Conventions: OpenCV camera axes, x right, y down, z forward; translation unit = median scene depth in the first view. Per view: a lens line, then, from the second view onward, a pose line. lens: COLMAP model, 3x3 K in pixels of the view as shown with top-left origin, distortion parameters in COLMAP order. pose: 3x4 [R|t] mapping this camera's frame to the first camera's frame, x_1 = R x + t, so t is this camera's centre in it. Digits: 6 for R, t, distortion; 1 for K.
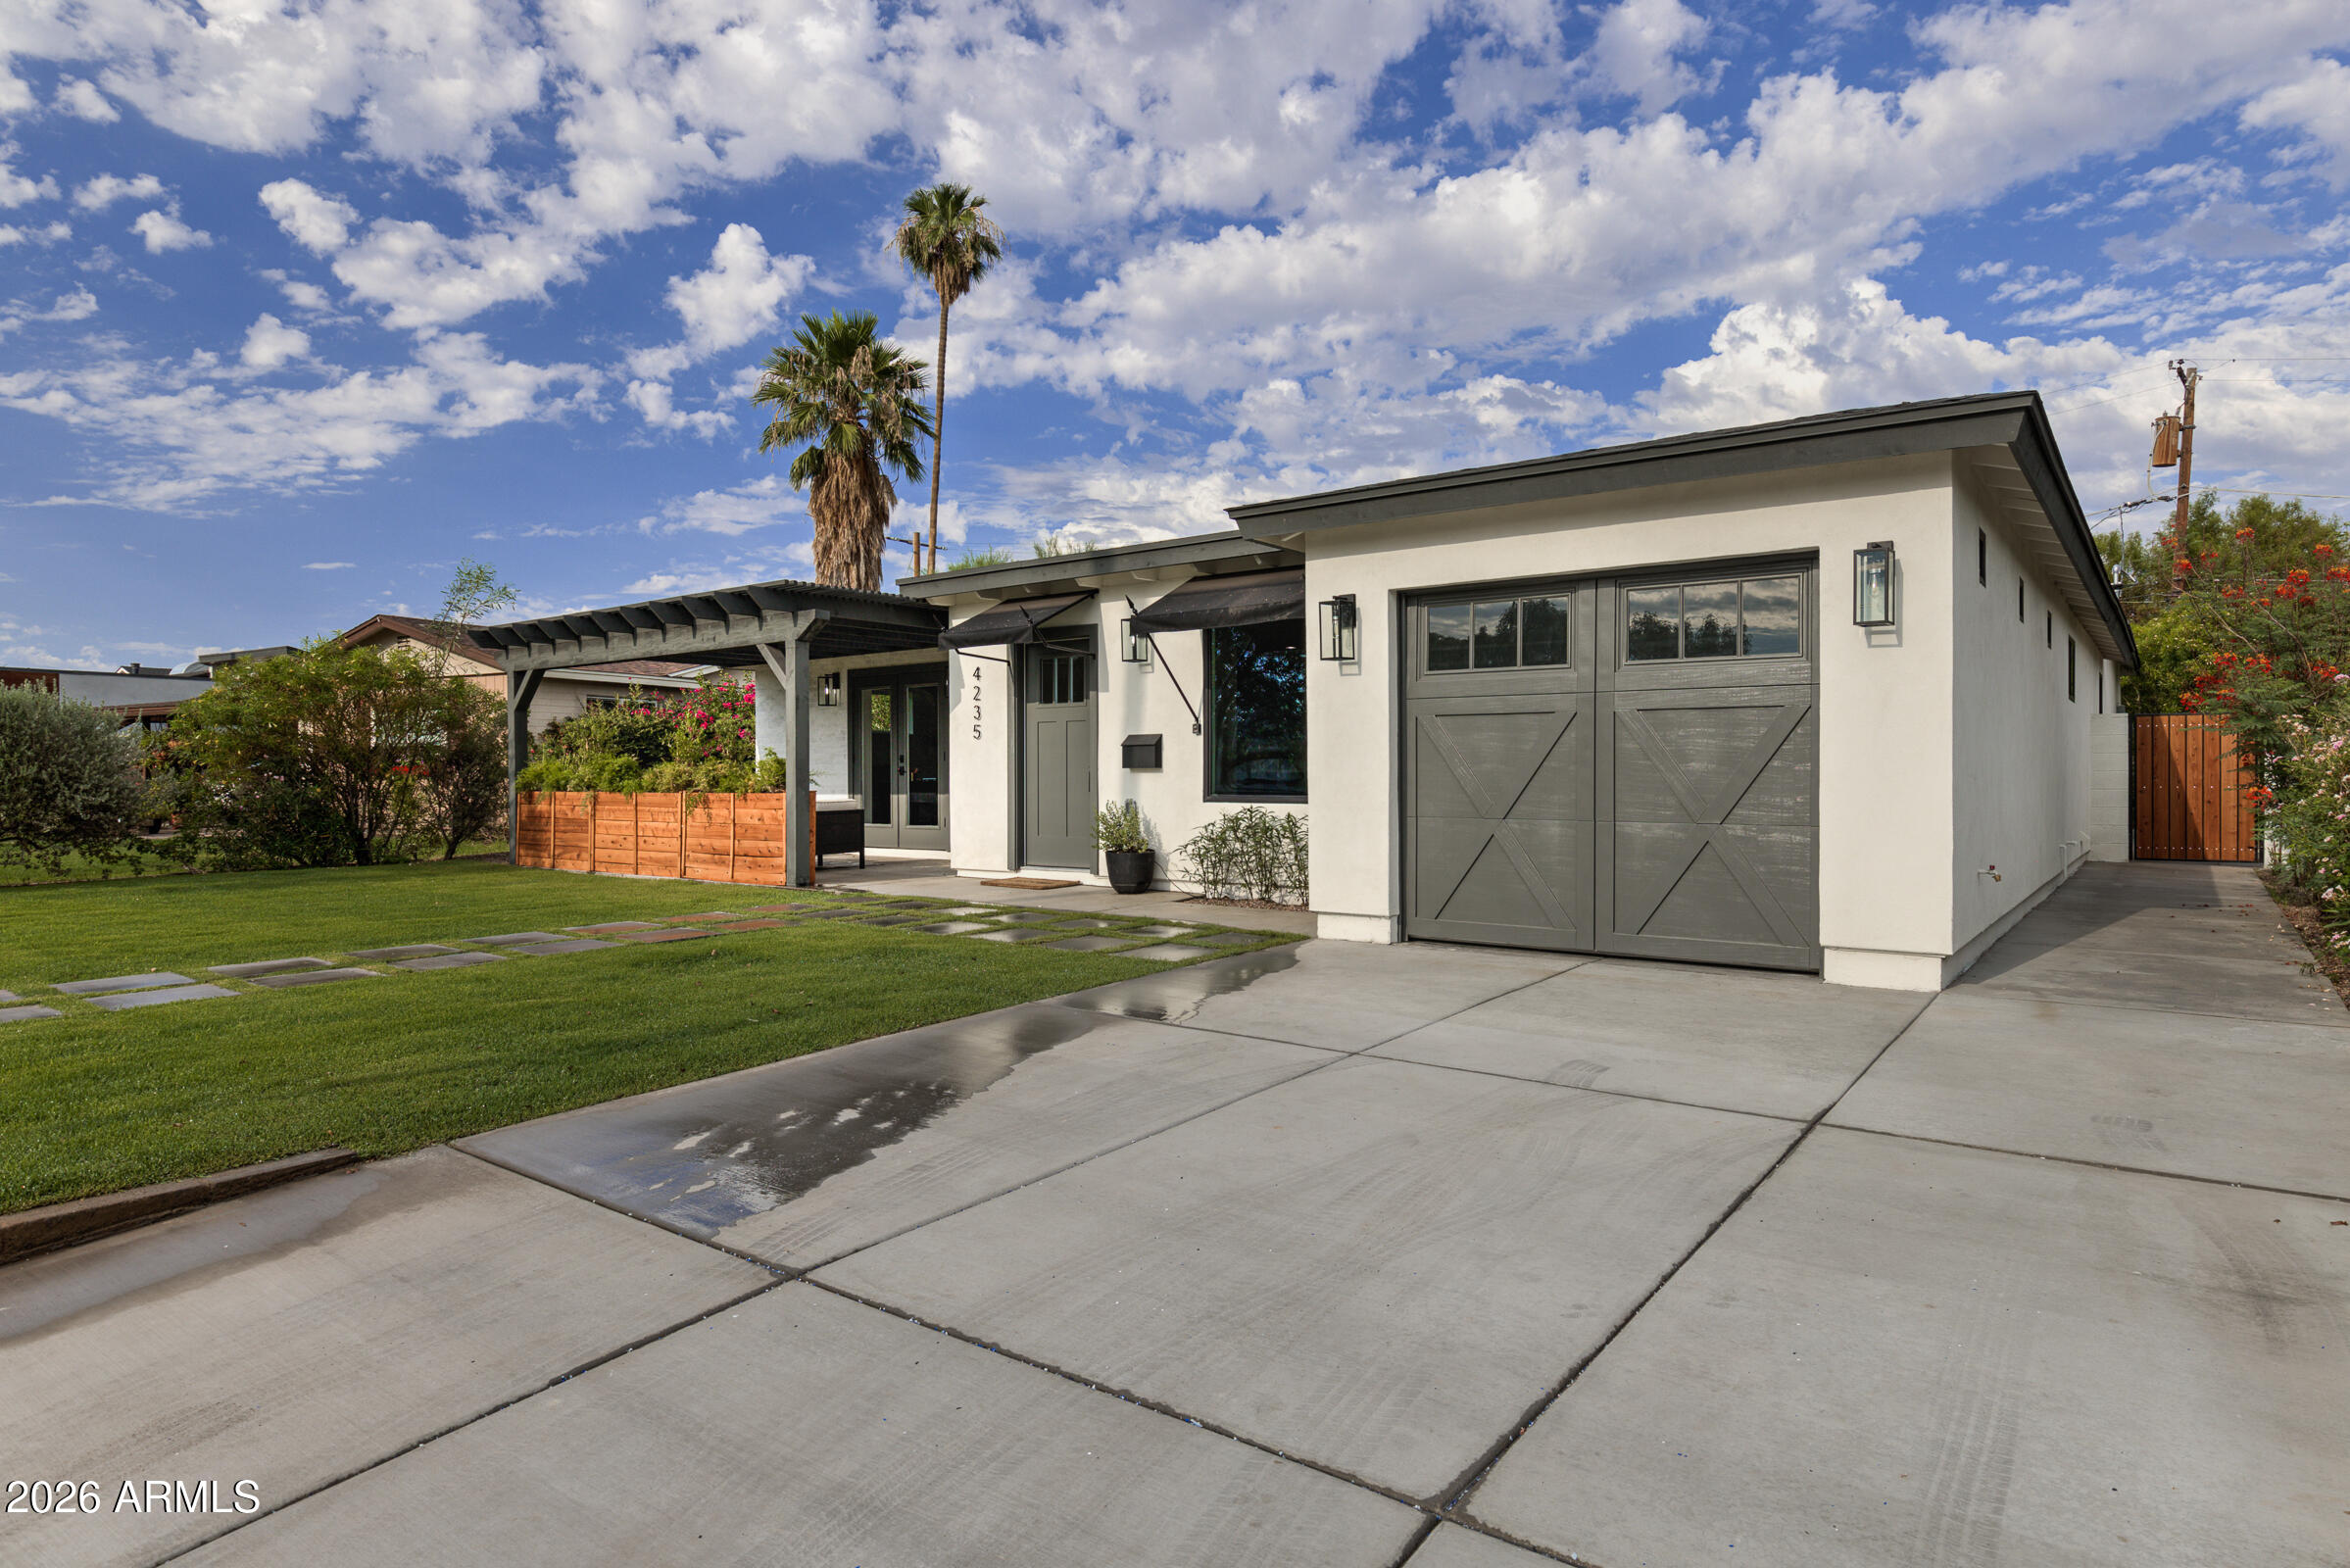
lens RADIAL K [[1269.8, 0, 1179.8], [0, 1269.8, 781.9], [0, 0, 1]] dist [-0.002553, -0.000498]
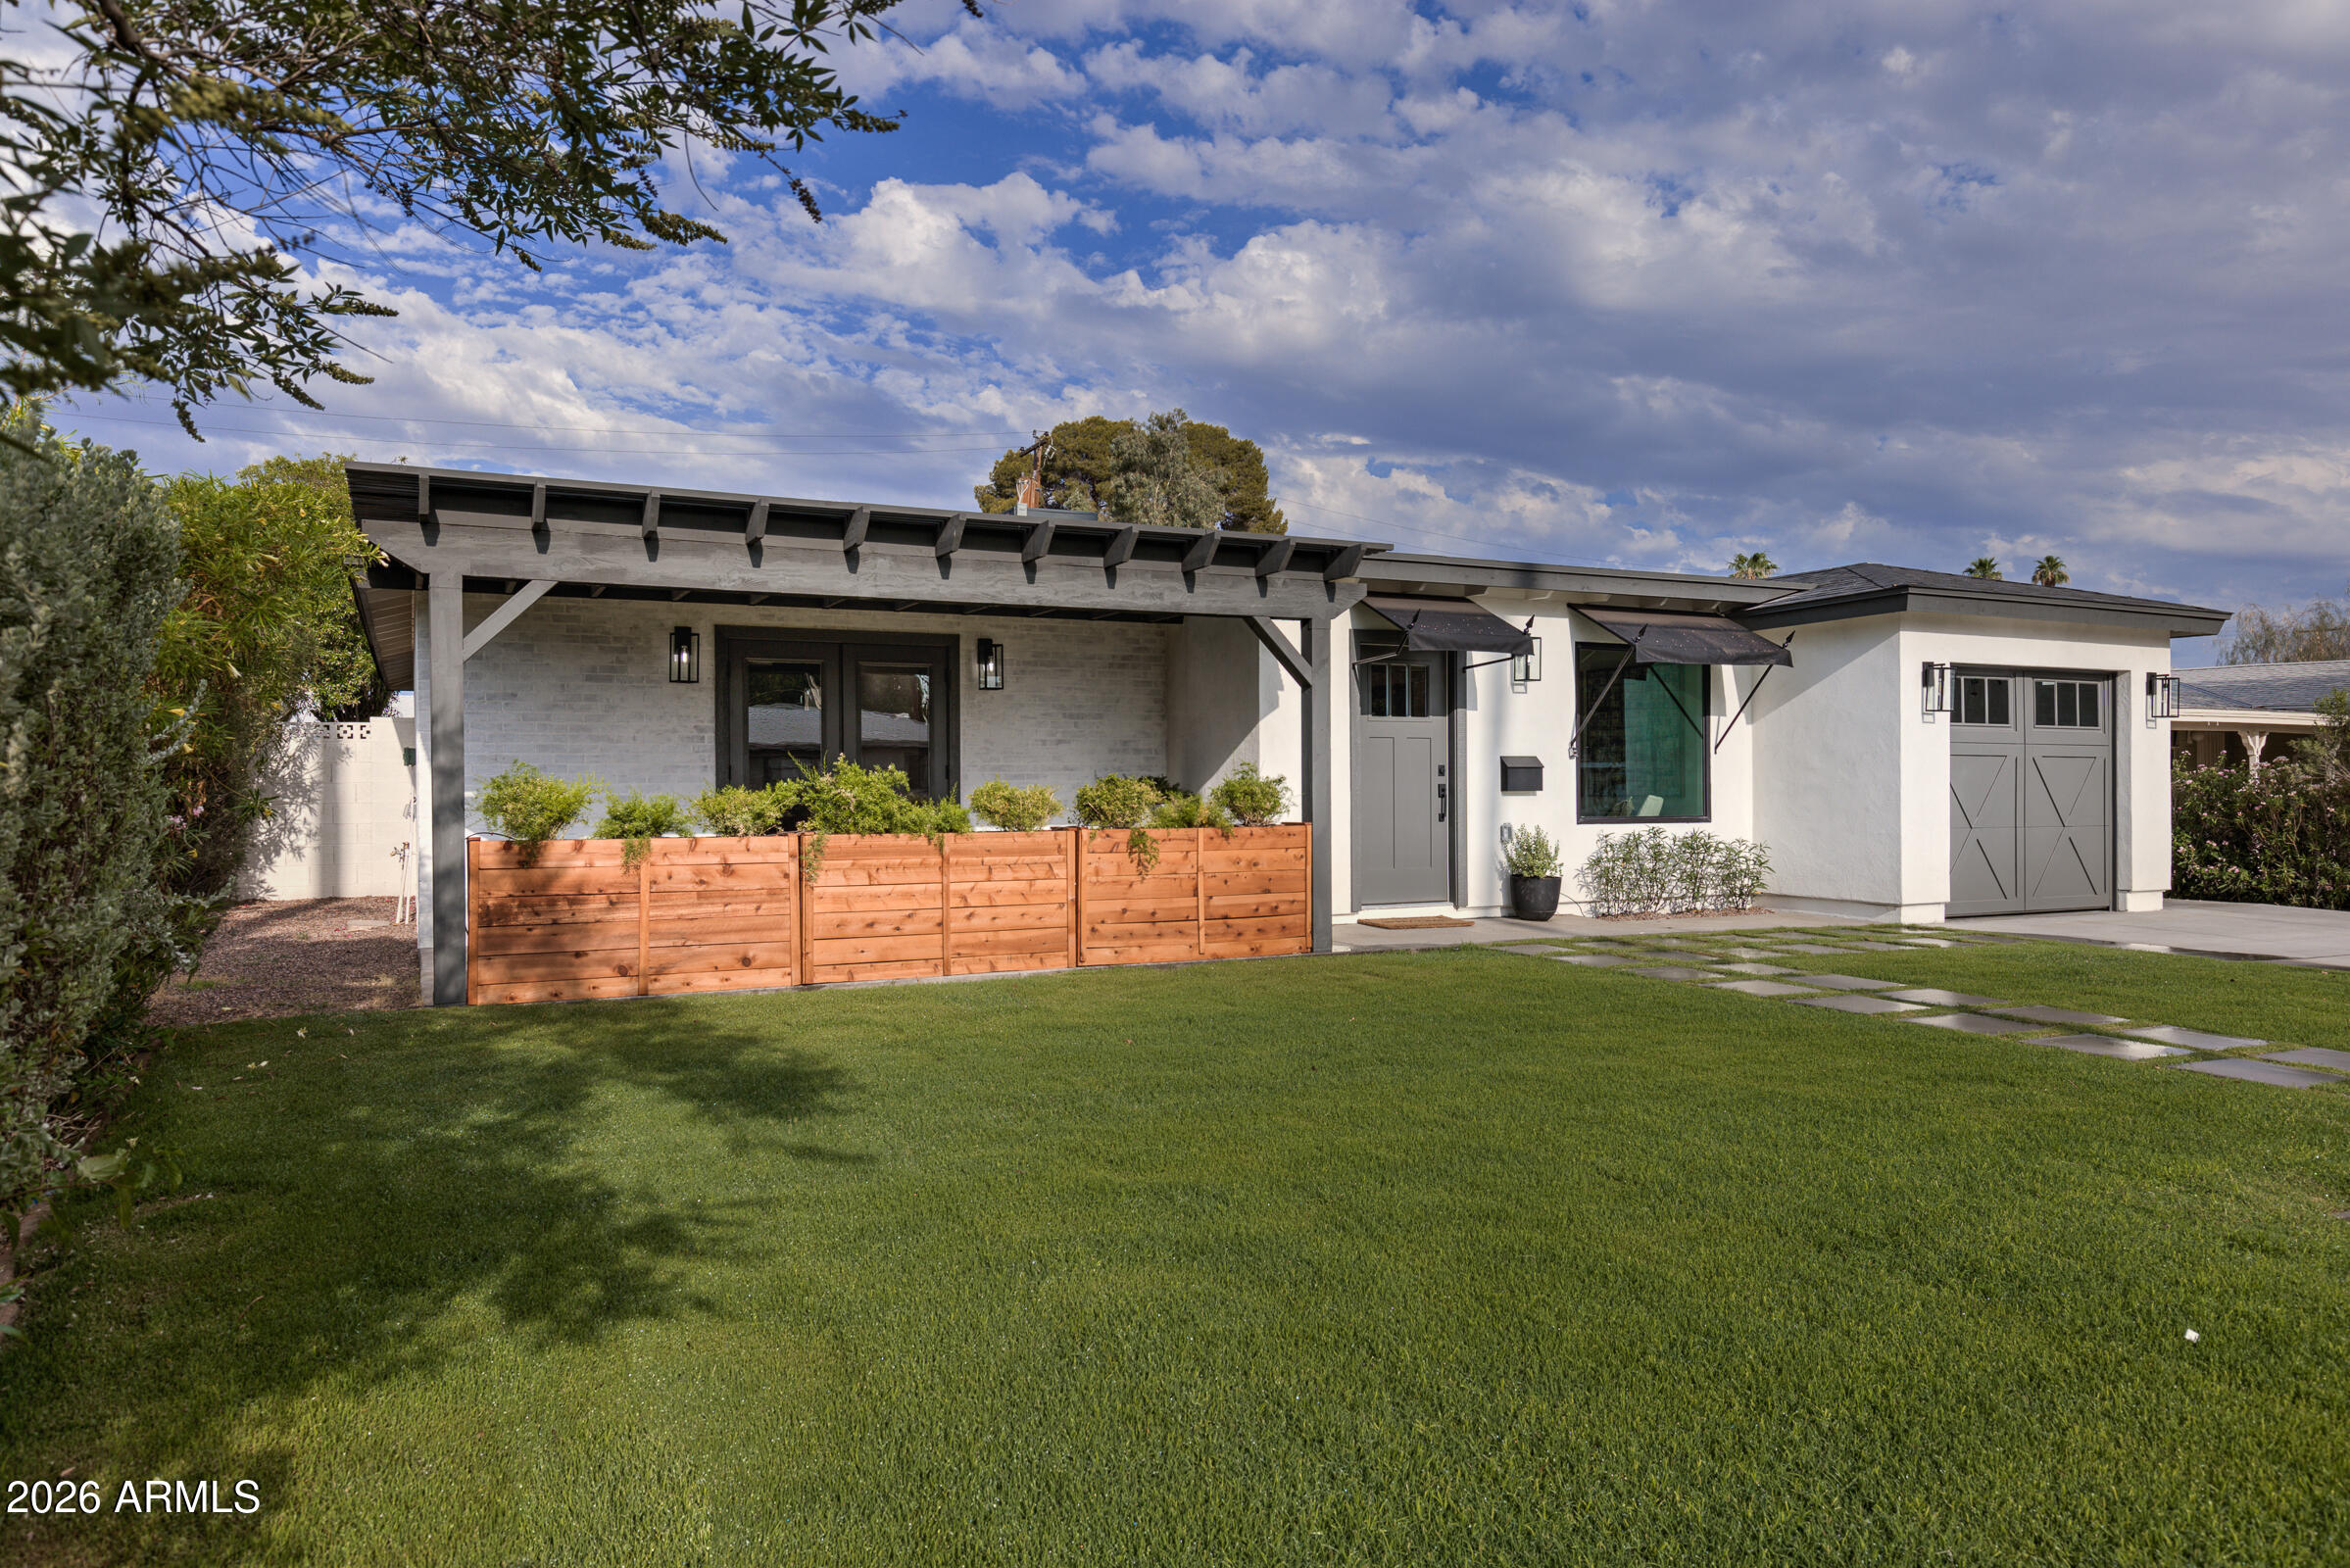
lens RADIAL K [[1670.9, 0, 1179.1], [0, 1670.9, 784.7], [0, 0, 1]] dist [0.037080, 0.001134]
pose [[0.422629, 0.001742, 0.906301, -1.268952], [0.007718, 0.999955, -0.005521, -0.010672], [-0.906270, 0.009328, 0.422597, 0.688617]]
